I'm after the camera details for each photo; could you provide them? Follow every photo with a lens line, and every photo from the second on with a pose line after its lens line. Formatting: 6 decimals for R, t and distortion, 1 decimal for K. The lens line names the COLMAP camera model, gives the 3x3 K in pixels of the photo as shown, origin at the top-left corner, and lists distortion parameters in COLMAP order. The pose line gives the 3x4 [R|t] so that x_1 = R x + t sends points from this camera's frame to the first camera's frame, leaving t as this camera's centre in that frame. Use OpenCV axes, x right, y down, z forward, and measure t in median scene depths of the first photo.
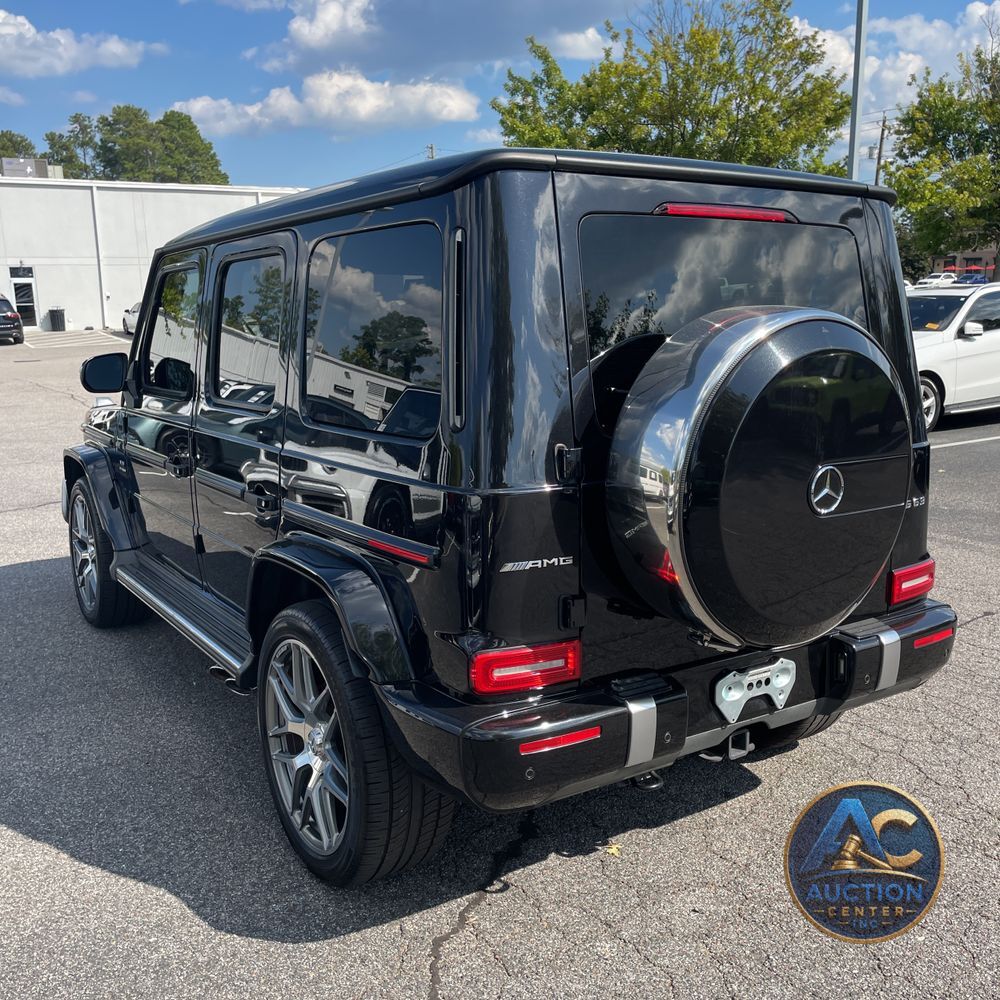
lens RADIAL K [[1007.7, 0, 500.0], [0, 1007.7, 500.0], [0, 0, 1]] dist [0.099300, -0.143653]
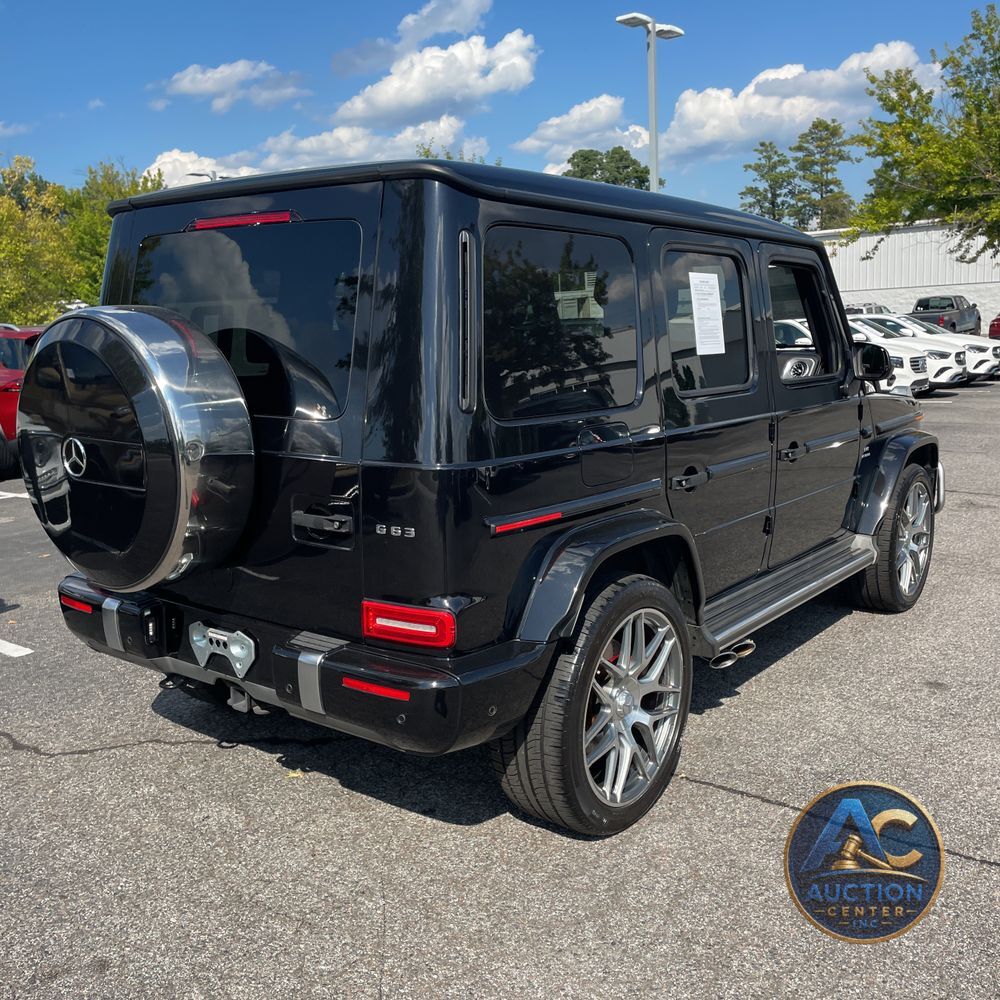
lens RADIAL K [[1011.0, 0, 500.0], [0, 1011.0, 500.0], [0, 0, 1]] dist [0.053268, 0.001488]
pose [[0.345517, 0.168542, -0.923153, 1.330645], [-0.157501, 0.980200, 0.120008, -0.151514], [0.925101, 0.103932, 0.365222, 0.841140]]
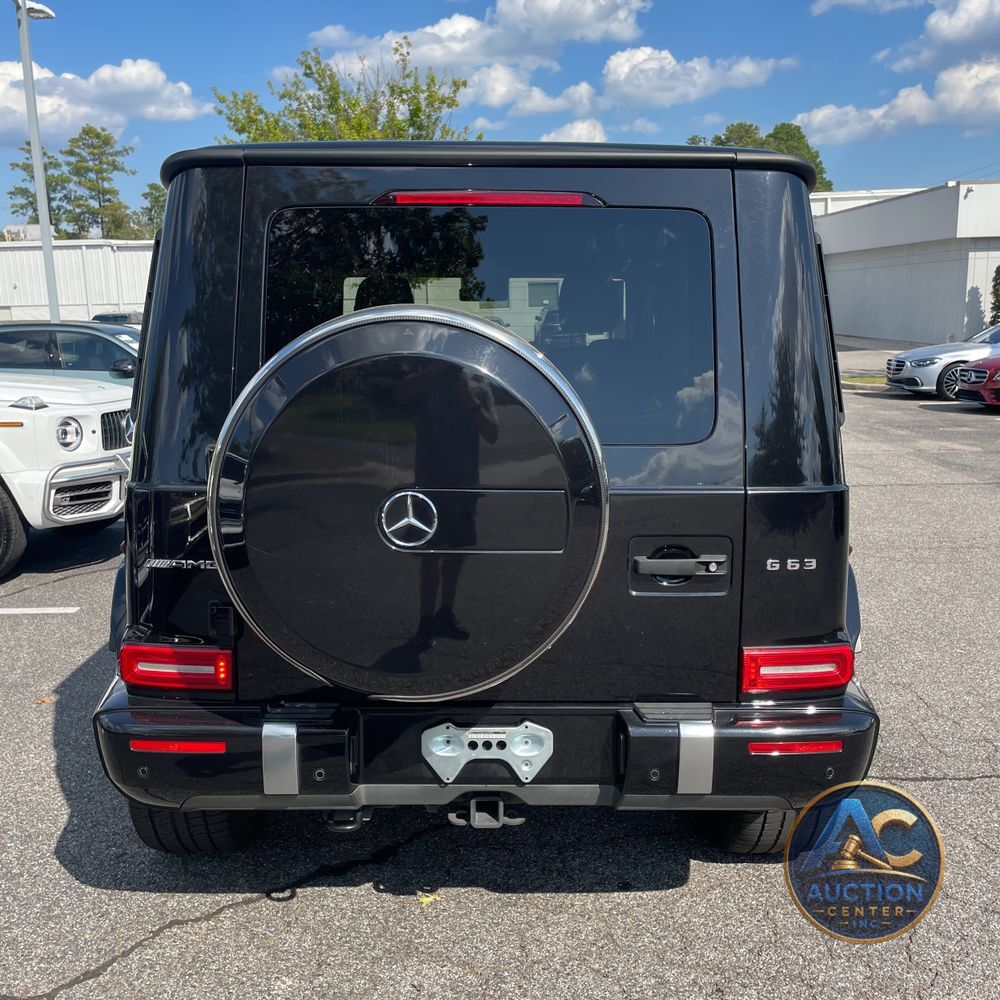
lens RADIAL K [[1007.7, 0, 500.0], [0, 1007.7, 500.0], [0, 0, 1]] dist [0.099300, -0.143653]
pose [[0.845516, 0.100219, -0.524460, 0.671520], [-0.104857, 0.994267, 0.020949, -0.041482], [0.523553, 0.037281, 0.851177, 0.268100]]
